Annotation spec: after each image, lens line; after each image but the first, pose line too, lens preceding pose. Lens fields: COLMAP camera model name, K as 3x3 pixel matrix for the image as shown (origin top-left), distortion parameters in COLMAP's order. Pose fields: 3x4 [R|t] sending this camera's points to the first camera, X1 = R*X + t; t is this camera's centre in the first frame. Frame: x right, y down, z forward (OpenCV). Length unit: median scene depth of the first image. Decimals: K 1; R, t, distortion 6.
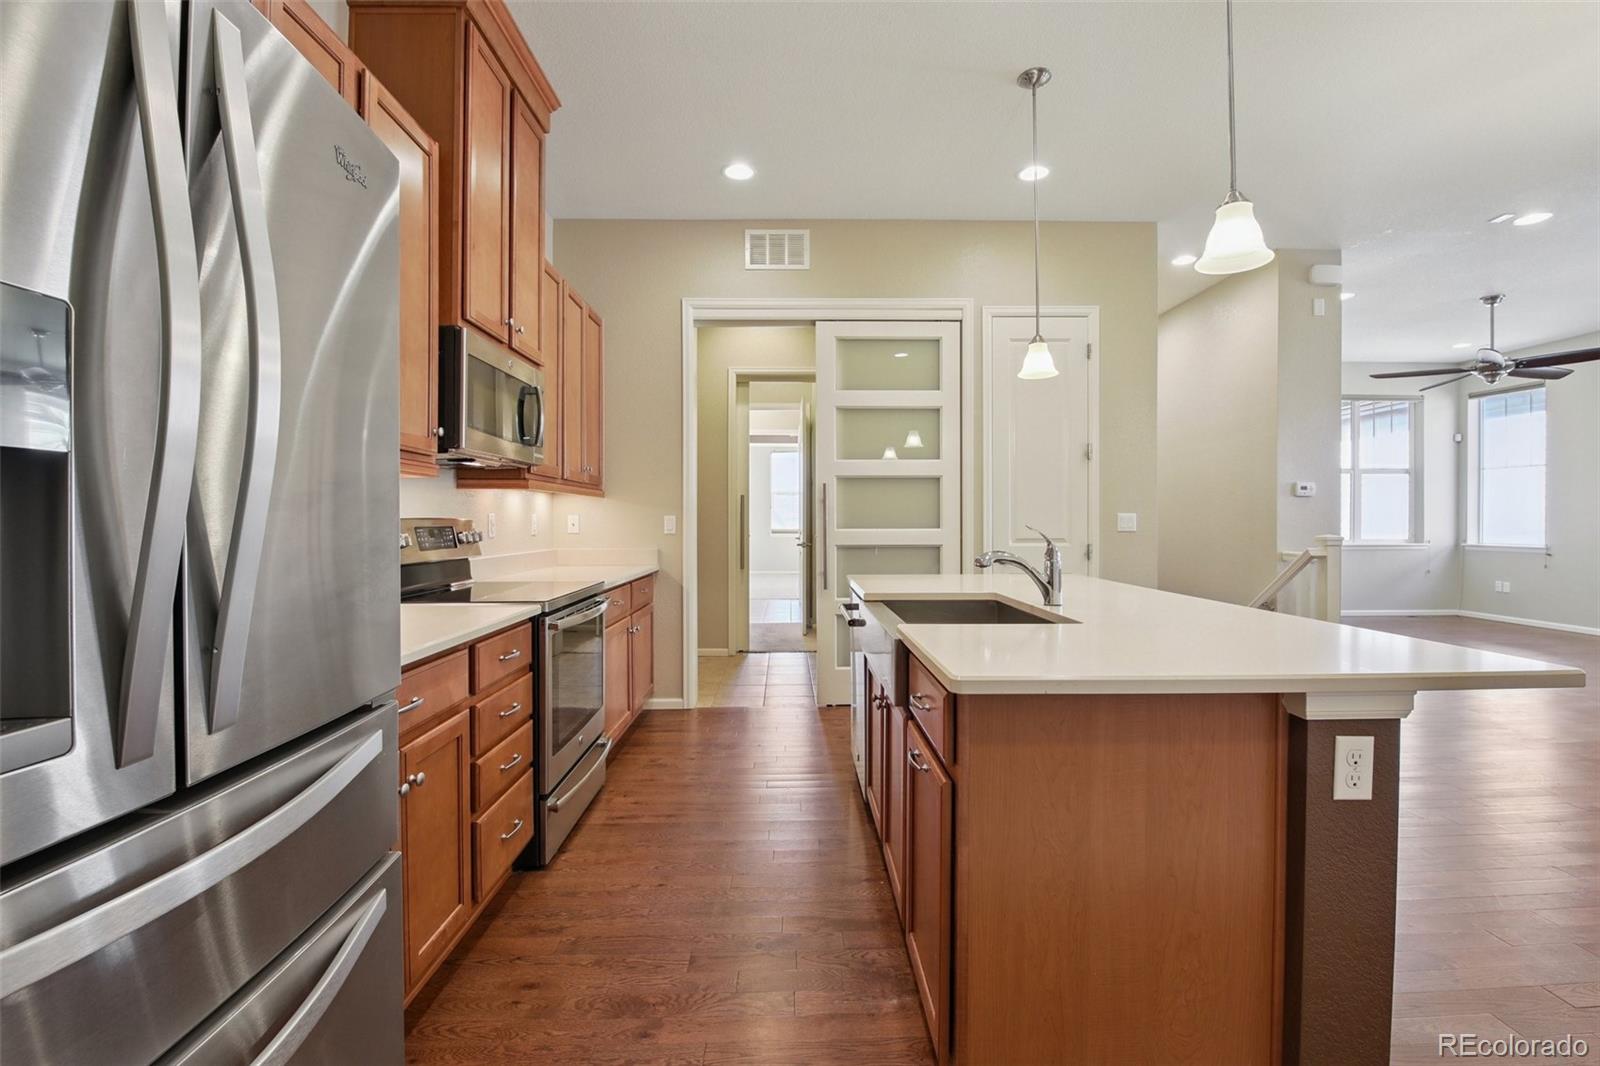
lens RADIAL K [[704.2, 0, 797.9], [0, 704.2, 522.9], [0, 0, 1]] dist [0.002565, -0.007858]
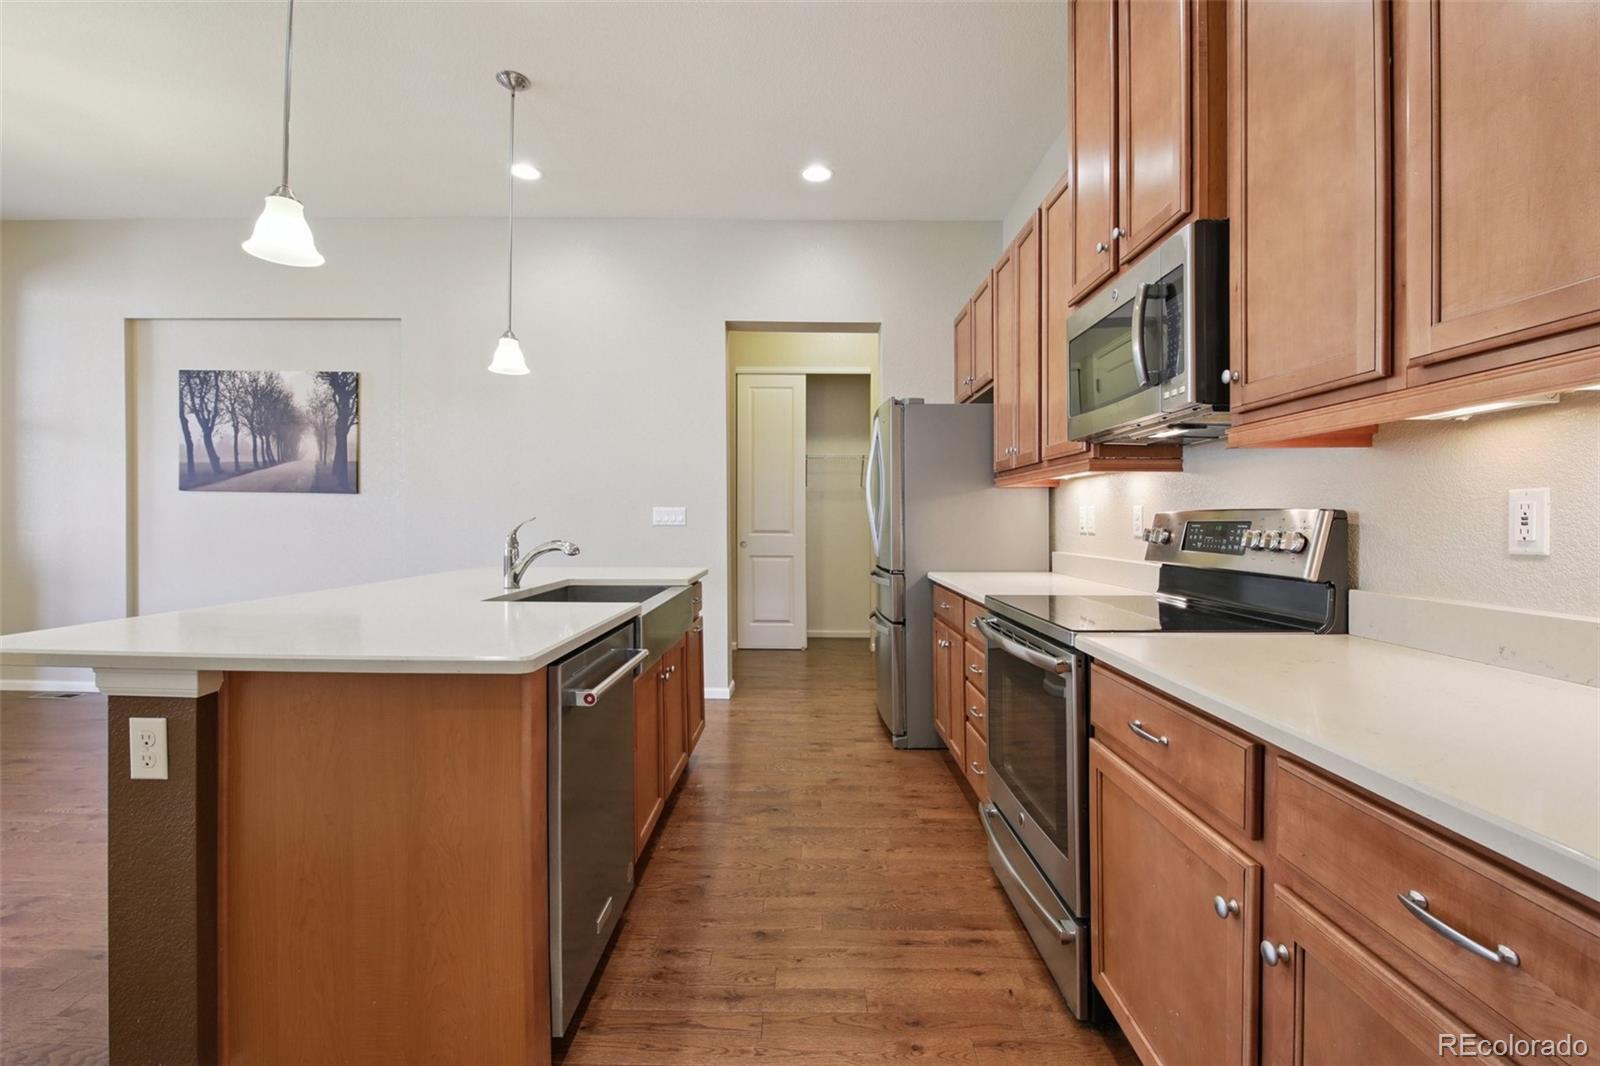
lens RADIAL K [[704.2, 0, 797.9], [0, 704.2, 522.9], [0, 0, 1]] dist [0.002565, -0.007858]
pose [[-0.999791, -0.006521, 0.019392, -0.104069], [-0.006417, 0.999965, 0.005414, 0.005952], [-0.019427, 0.005289, -0.999797, 2.023607]]
